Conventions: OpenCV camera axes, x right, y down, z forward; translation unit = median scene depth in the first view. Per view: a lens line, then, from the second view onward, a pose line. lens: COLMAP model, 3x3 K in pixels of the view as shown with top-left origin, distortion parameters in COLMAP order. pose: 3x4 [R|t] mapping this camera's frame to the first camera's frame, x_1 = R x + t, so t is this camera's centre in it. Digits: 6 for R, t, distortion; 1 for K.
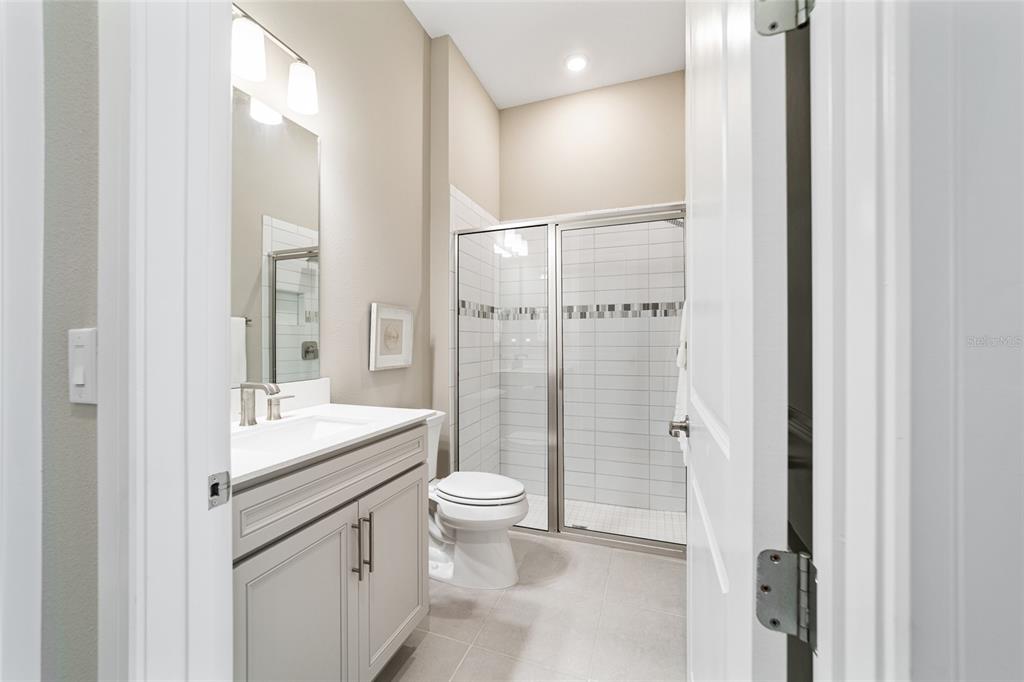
lens RADIAL K [[390.6, 0, 513.6], [0, 390.6, 339.5], [0, 0, 1]] dist [-0.012096, 0.004560]
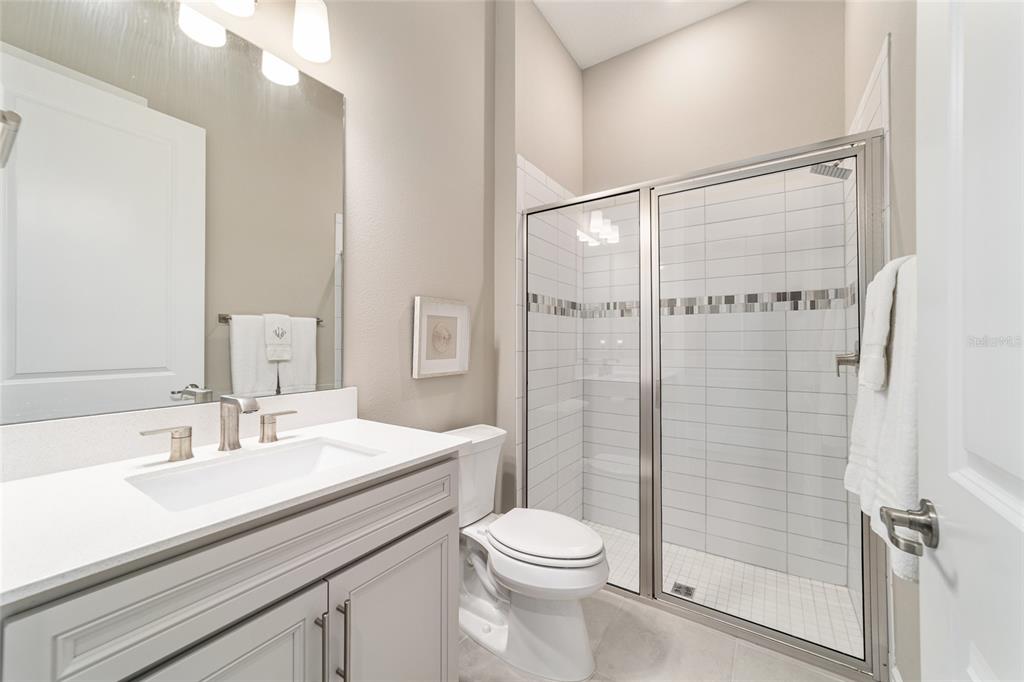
lens RADIAL K [[390.6, 0, 512.4], [0, 390.6, 340.4], [0, 0, 1]] dist [-0.012096, 0.004560]
pose [[0.969450, 0.001229, -0.245286, 0.034333], [-0.001620, 0.999998, -0.001390, 0.000179], [0.245284, 0.001745, 0.969450, 0.209925]]
